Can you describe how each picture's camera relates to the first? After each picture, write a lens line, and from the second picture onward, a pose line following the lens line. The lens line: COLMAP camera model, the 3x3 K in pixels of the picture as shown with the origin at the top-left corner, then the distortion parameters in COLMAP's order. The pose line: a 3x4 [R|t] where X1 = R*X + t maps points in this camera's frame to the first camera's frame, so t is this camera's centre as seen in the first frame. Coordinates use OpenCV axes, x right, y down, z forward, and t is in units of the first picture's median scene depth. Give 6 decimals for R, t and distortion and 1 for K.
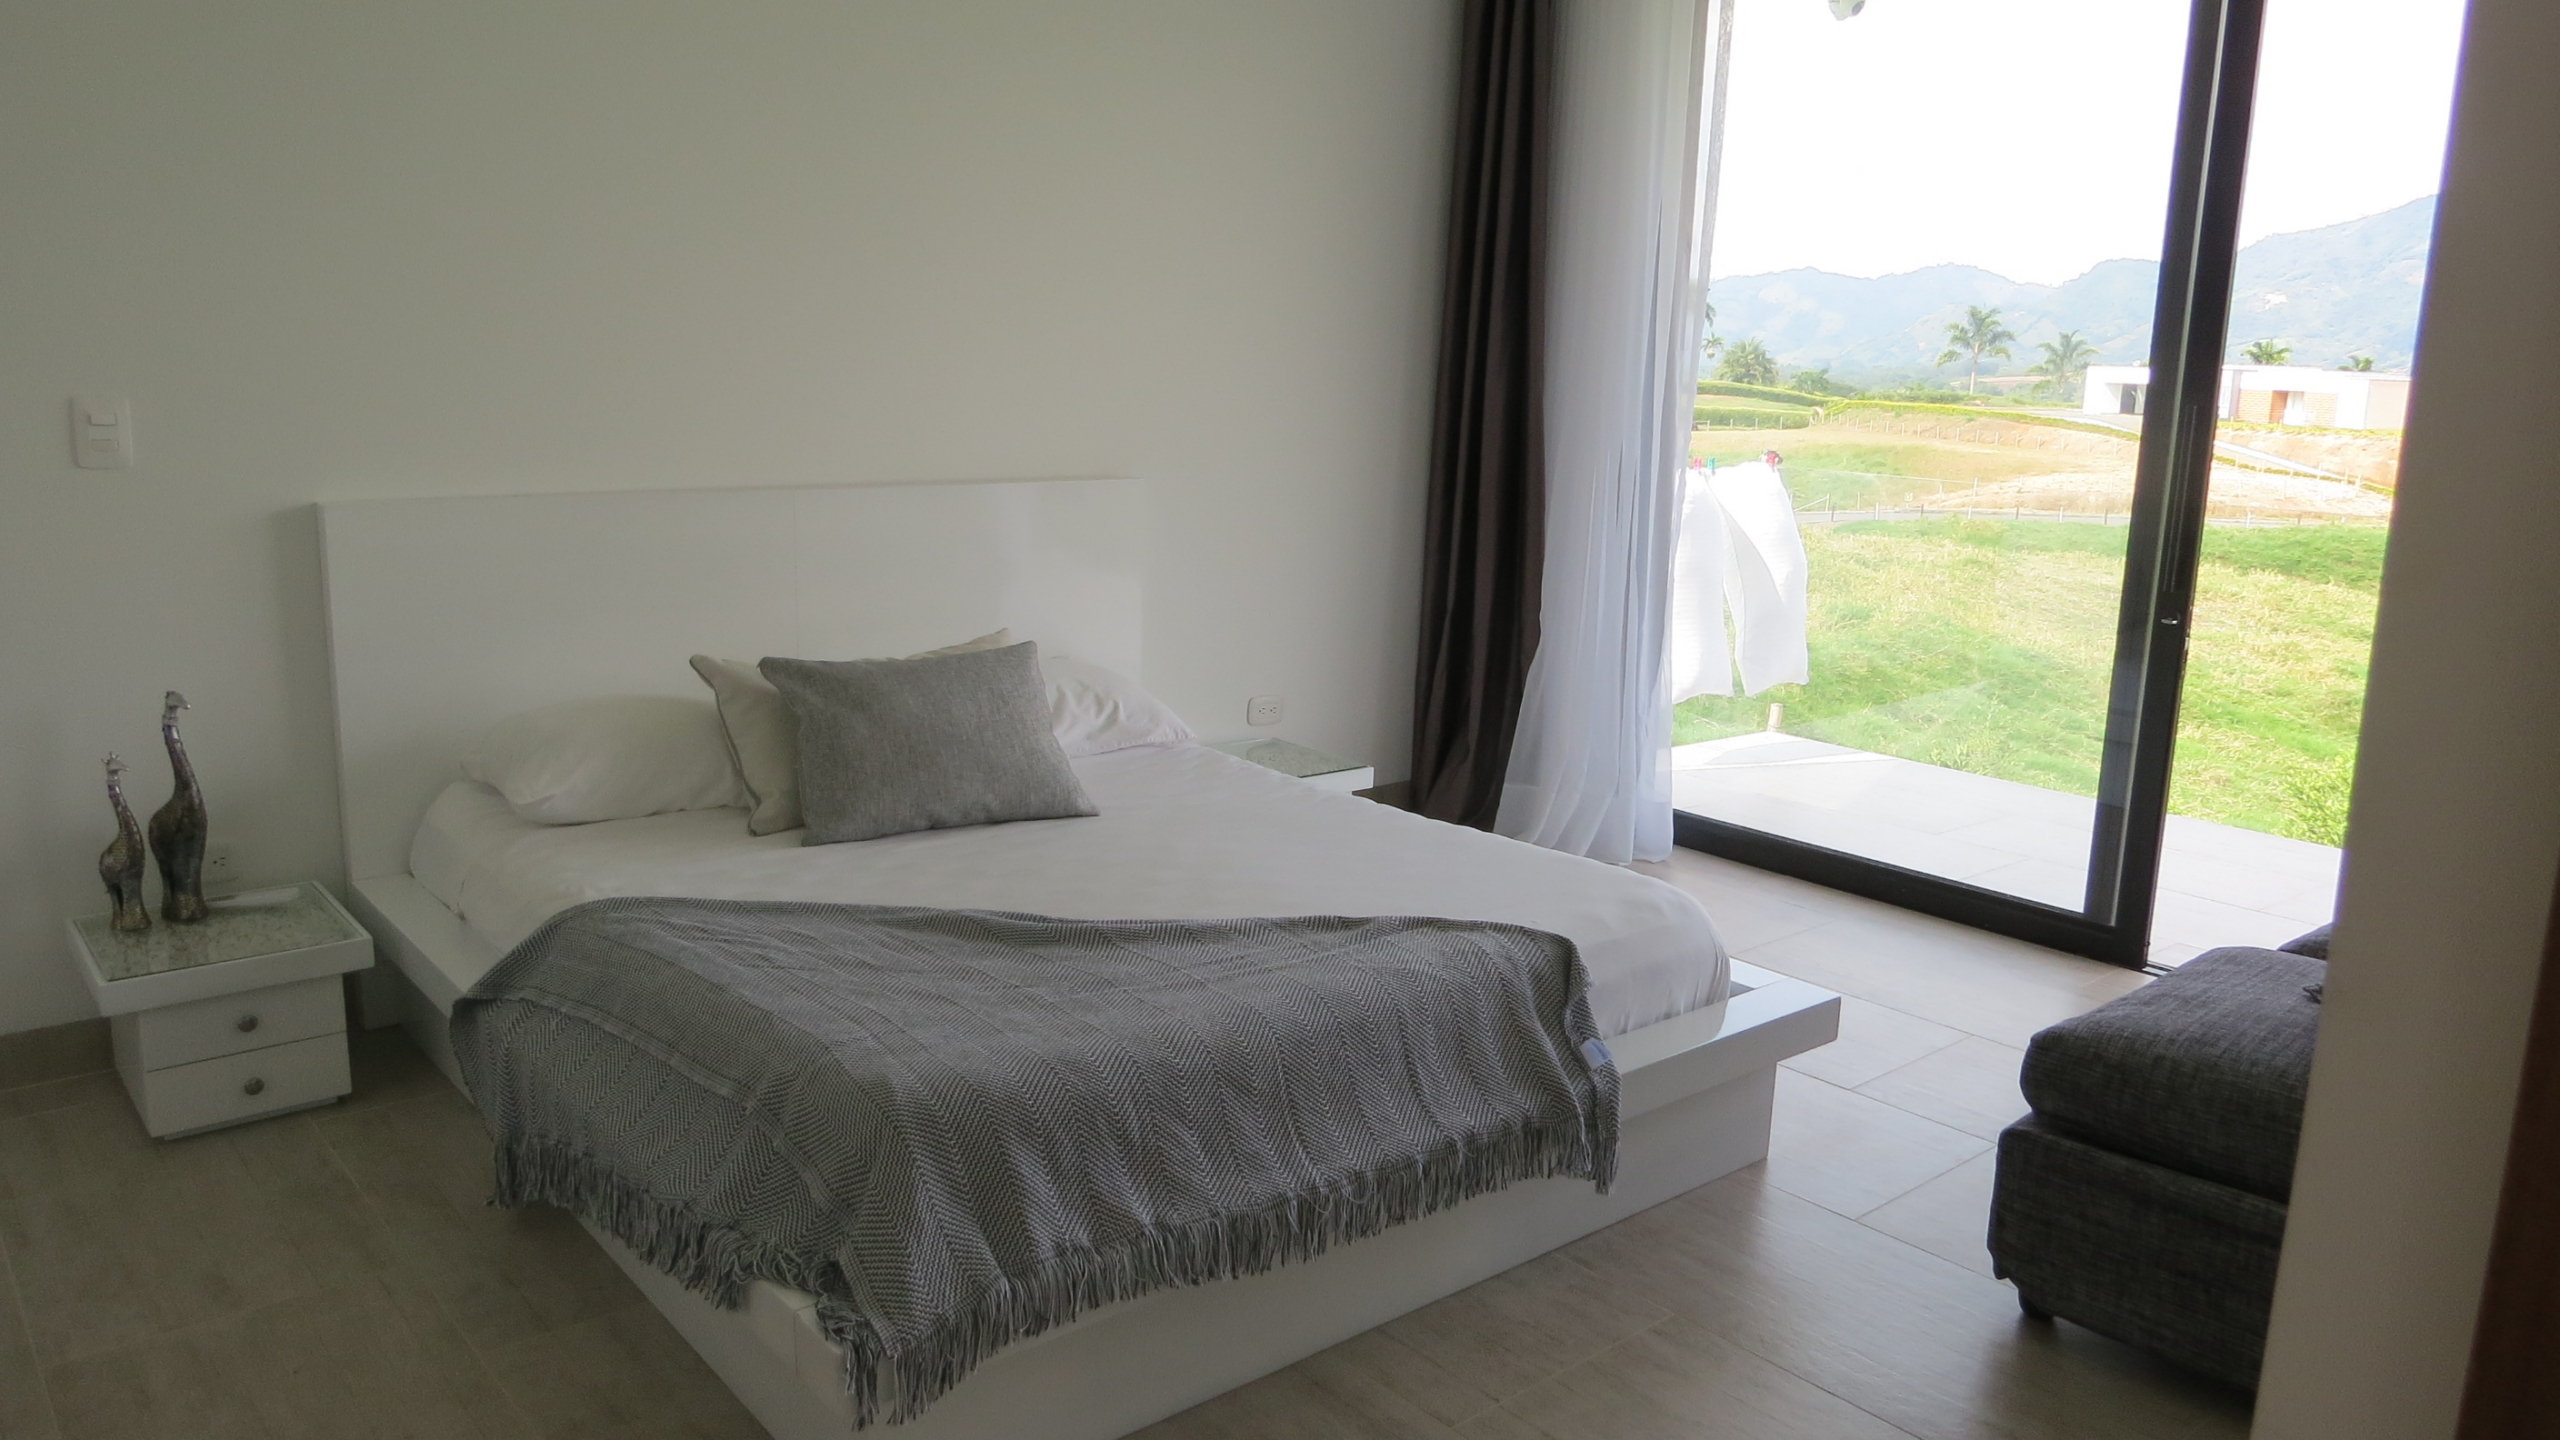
lens RADIAL K [[1815.1, 0, 1276.9], [0, 1815.1, 710.6], [0, 0, 1]] dist [-0.029903, 0.014649]
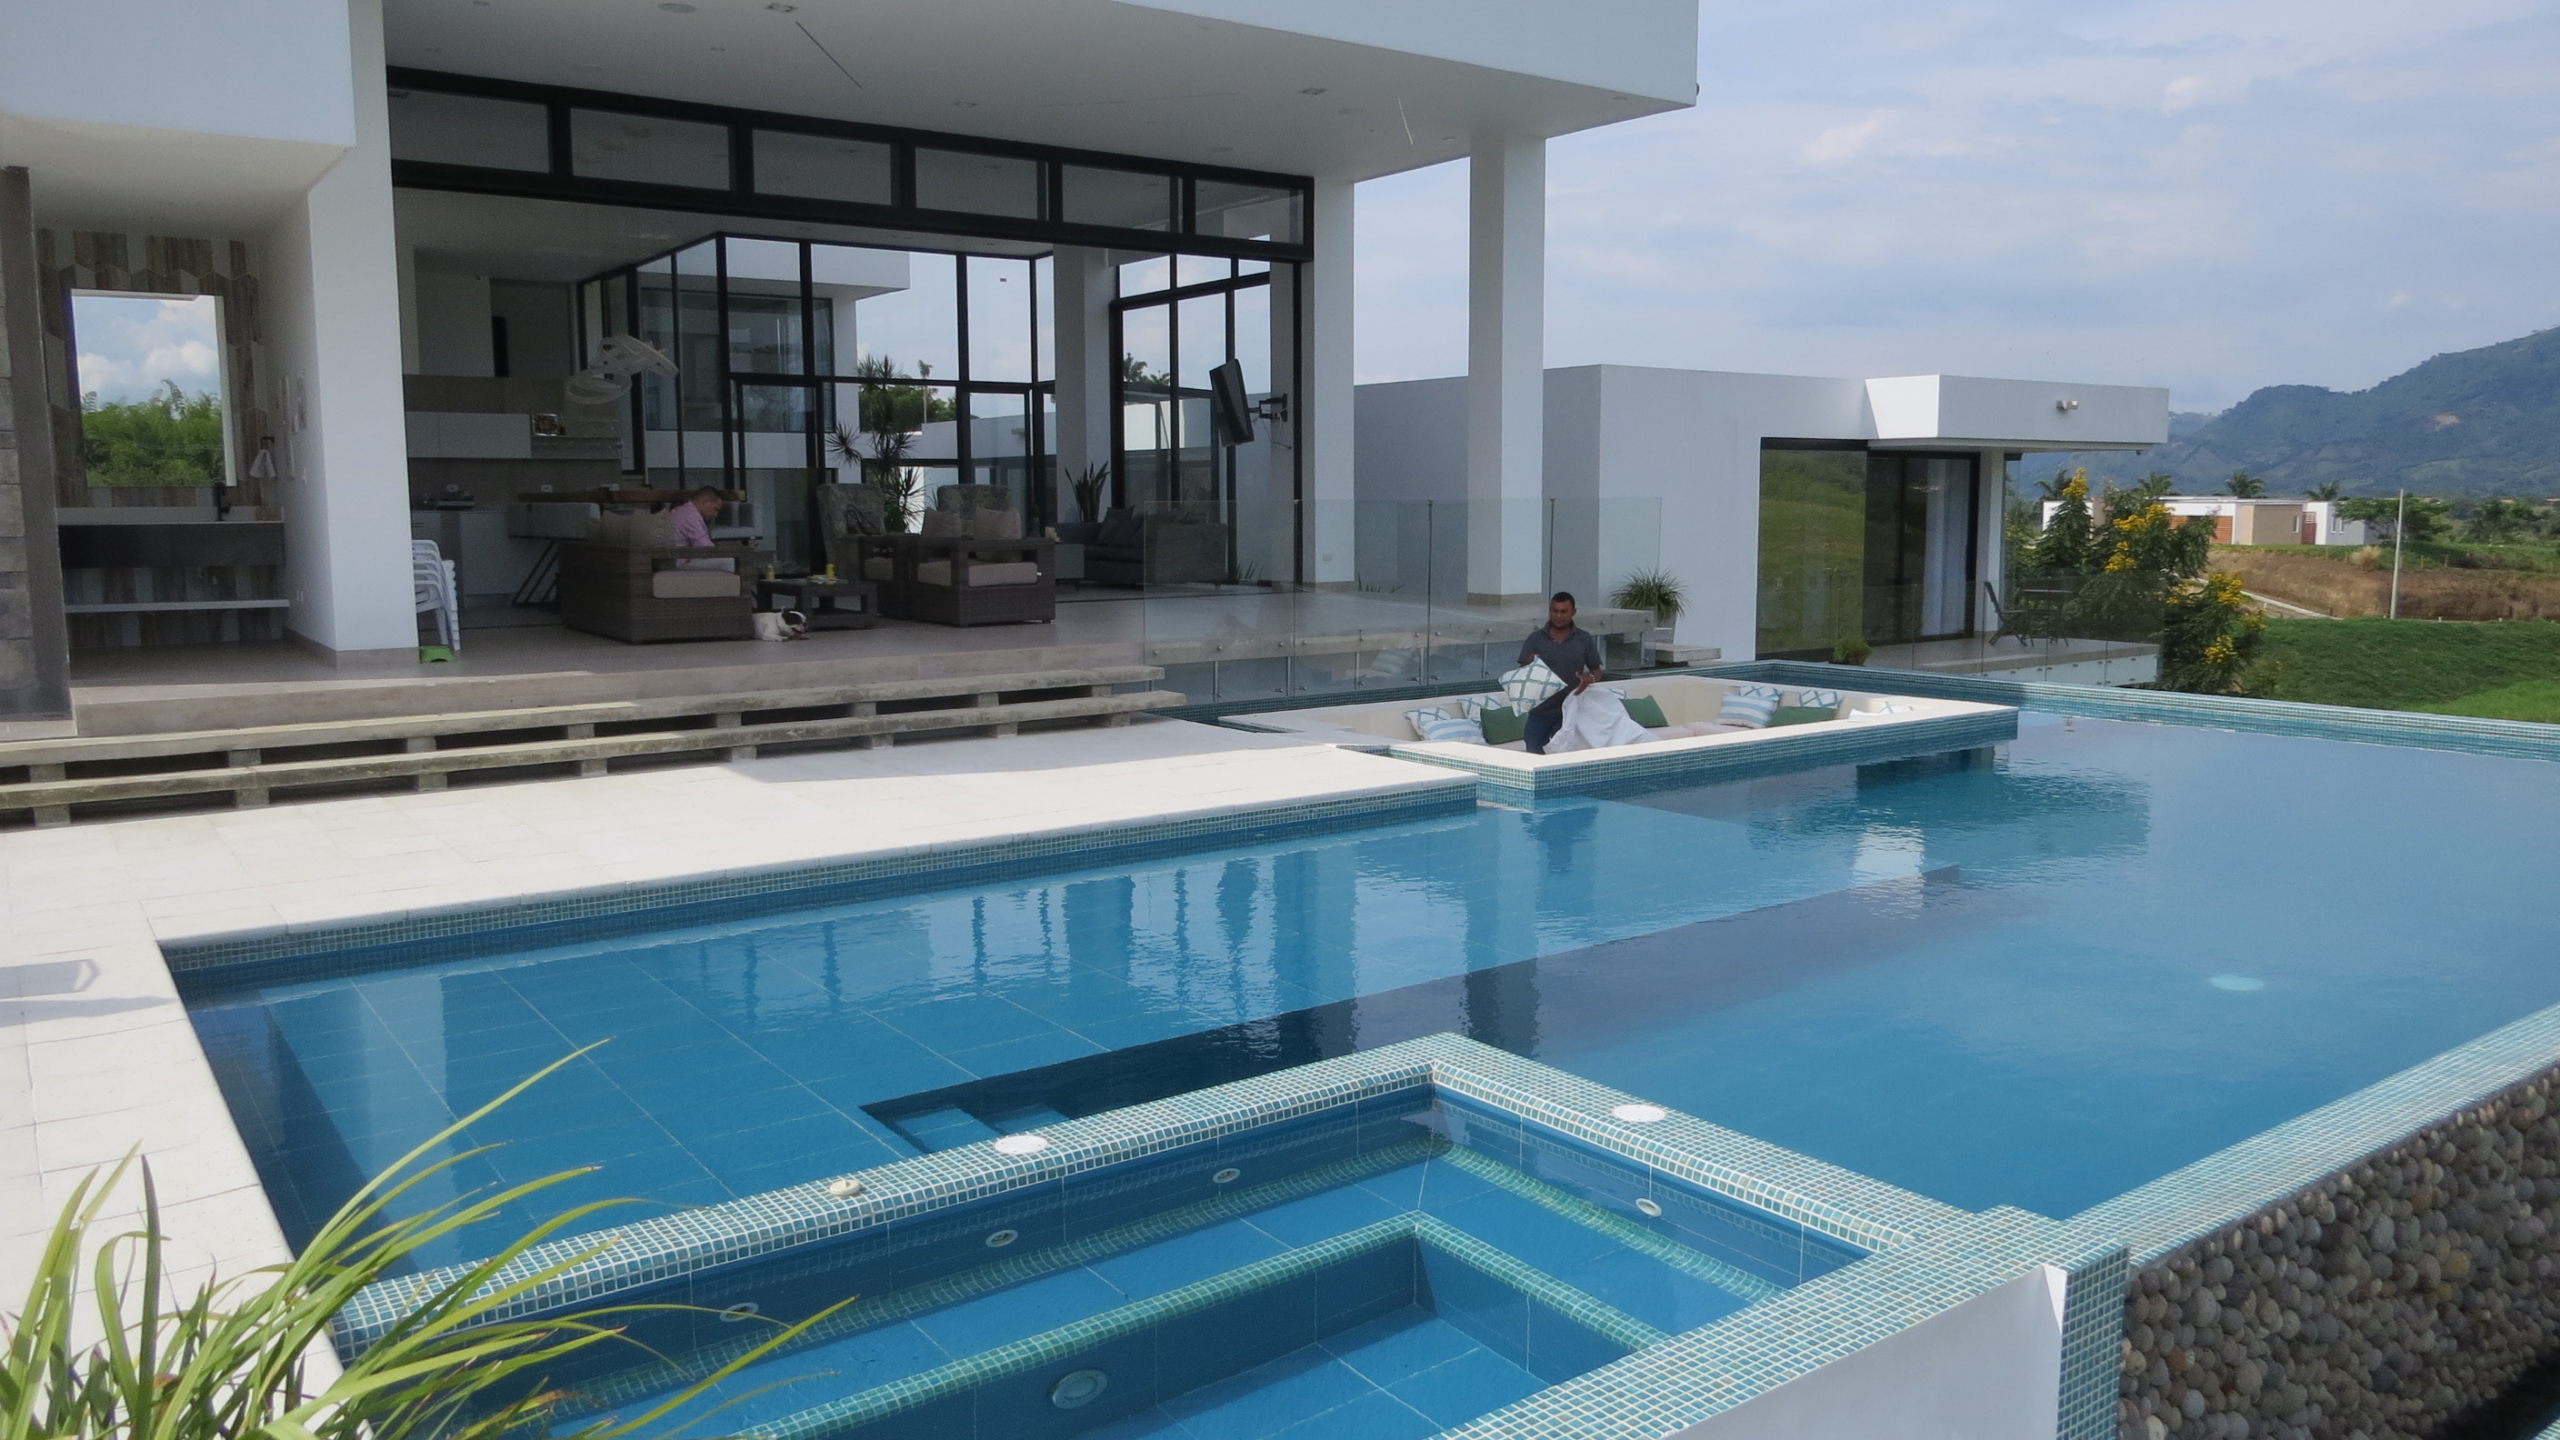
lens RADIAL K [[1815.1, 0, 1276.6], [0, 1815.1, 720.1], [0, 0, 1]] dist [-0.029903, 0.014649]
pose [[0.995932, -0.024097, -0.086830, 0.045067], [0.017022, 0.996543, -0.081315, 0.046889], [0.088489, 0.079506, 0.992899, -0.247240]]
